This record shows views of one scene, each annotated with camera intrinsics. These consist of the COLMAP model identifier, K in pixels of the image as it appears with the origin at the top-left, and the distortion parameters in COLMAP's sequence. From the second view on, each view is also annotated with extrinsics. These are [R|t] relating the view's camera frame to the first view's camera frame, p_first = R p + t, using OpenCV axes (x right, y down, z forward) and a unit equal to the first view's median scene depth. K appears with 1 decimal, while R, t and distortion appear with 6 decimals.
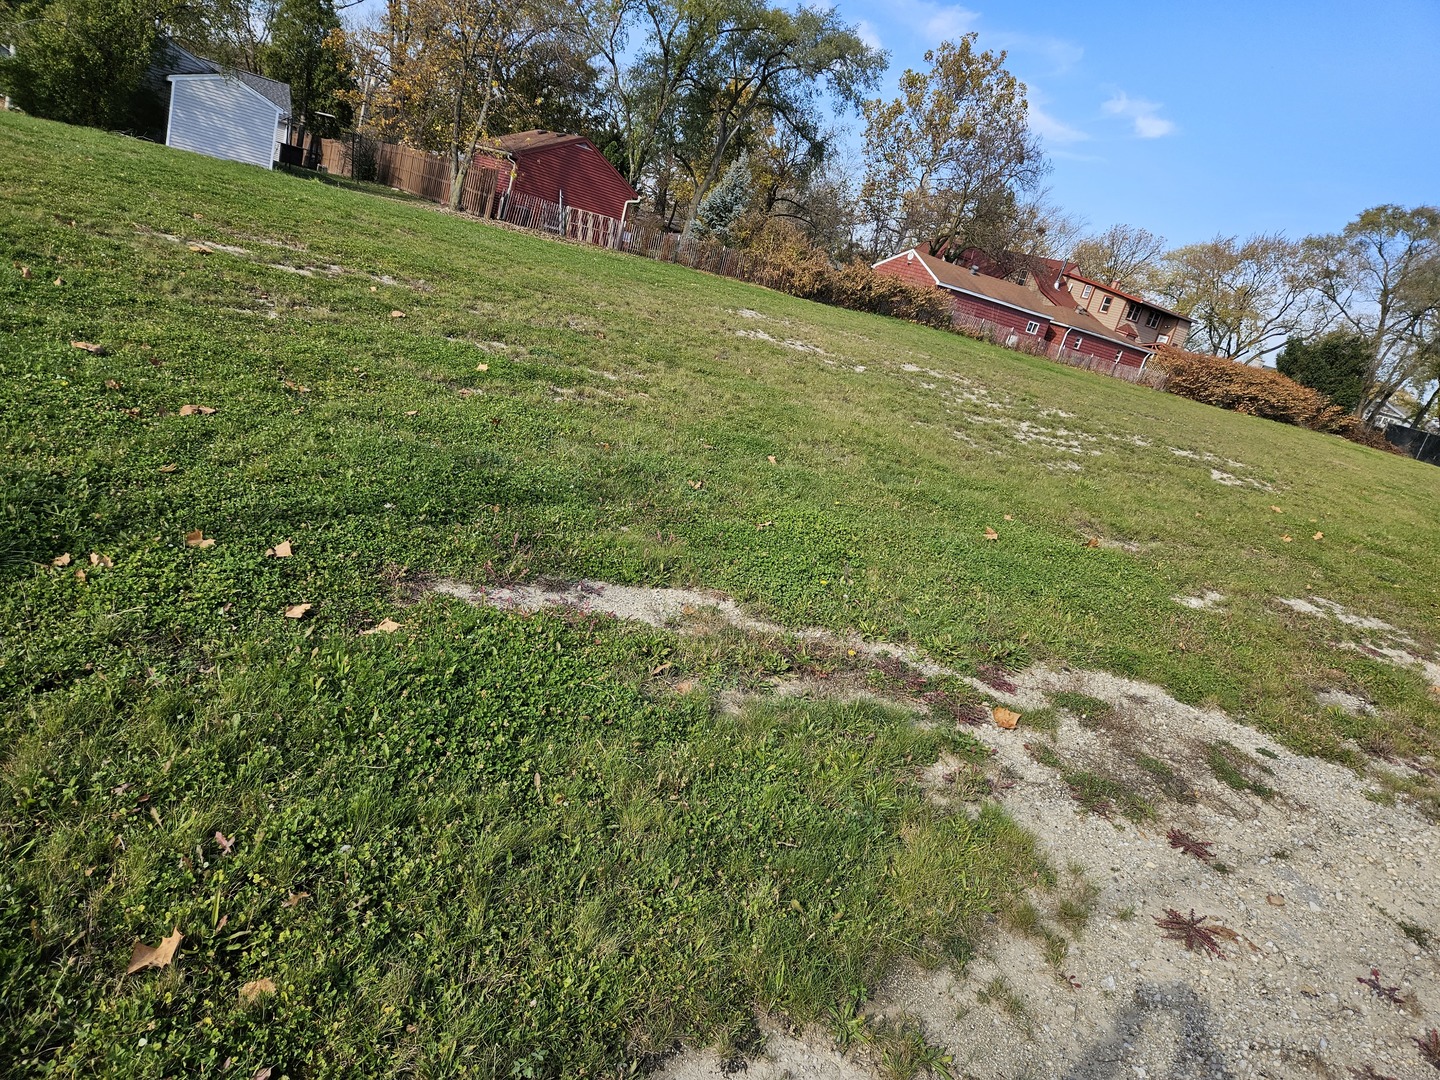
lens RADIAL K [[956.4, 0, 720.0], [0, 956.4, 540.0], [0, 0, 1]] dist [0.074749, -0.076501]
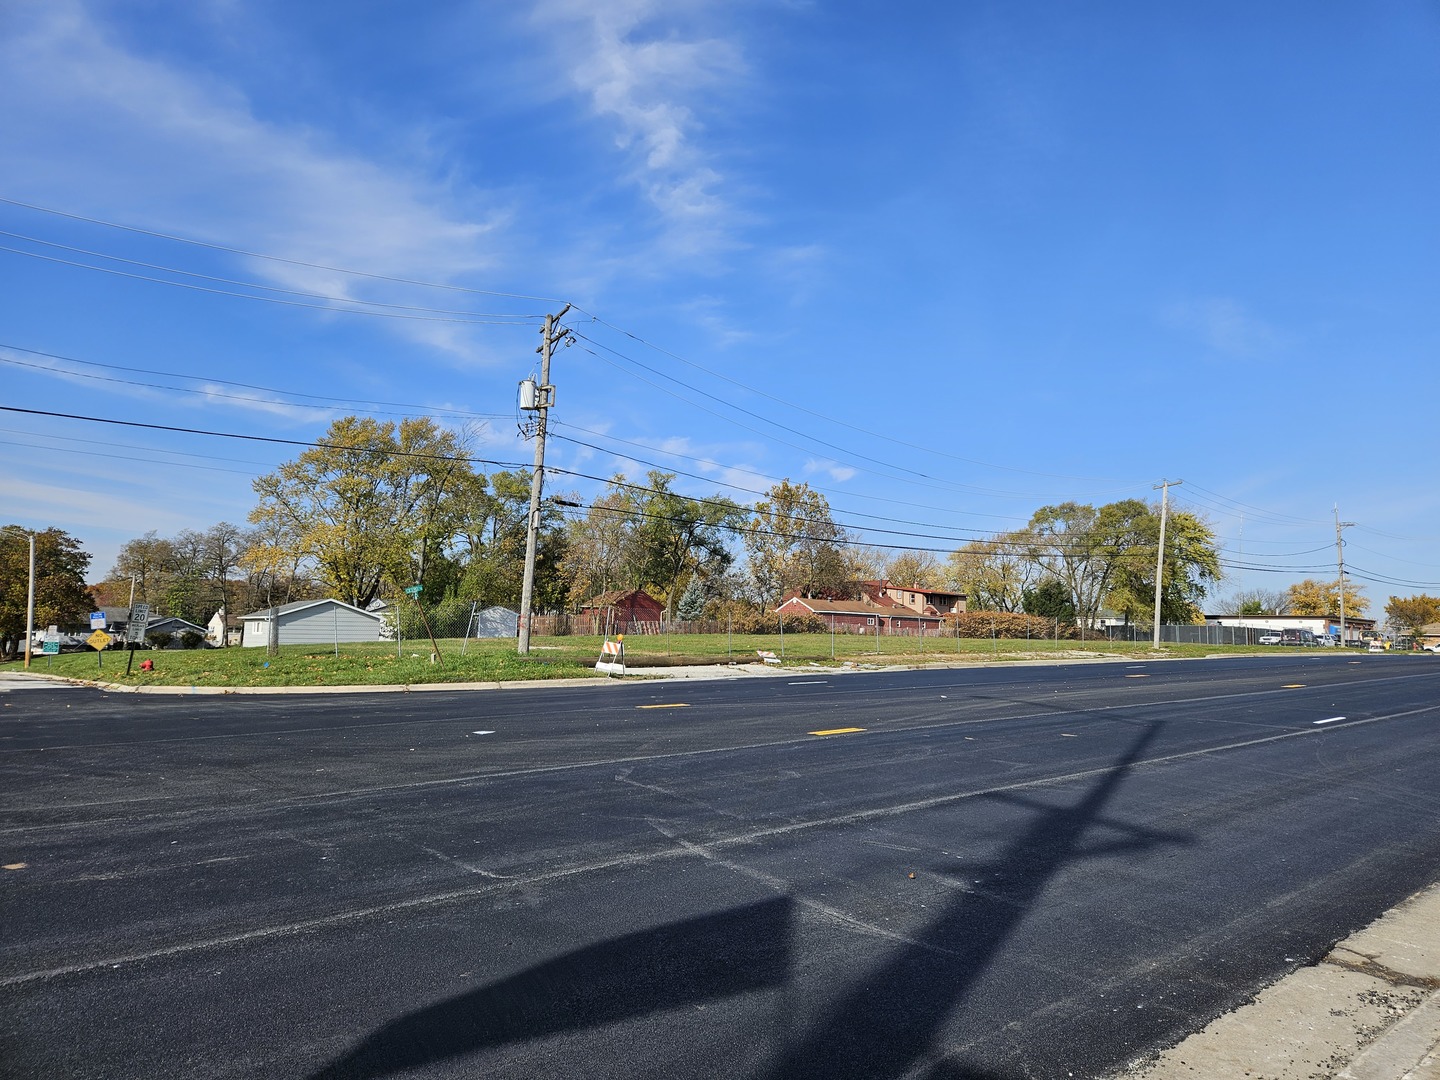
lens RADIAL K [[956.4, 0, 720.0], [0, 956.4, 540.0], [0, 0, 1]] dist [0.074749, -0.076501]
pose [[0.960477, -0.235037, 0.149138, -0.142970], [0.273213, 0.898552, -0.343452, 0.146767], [-0.053284, 0.370624, 0.927253, -0.566349]]
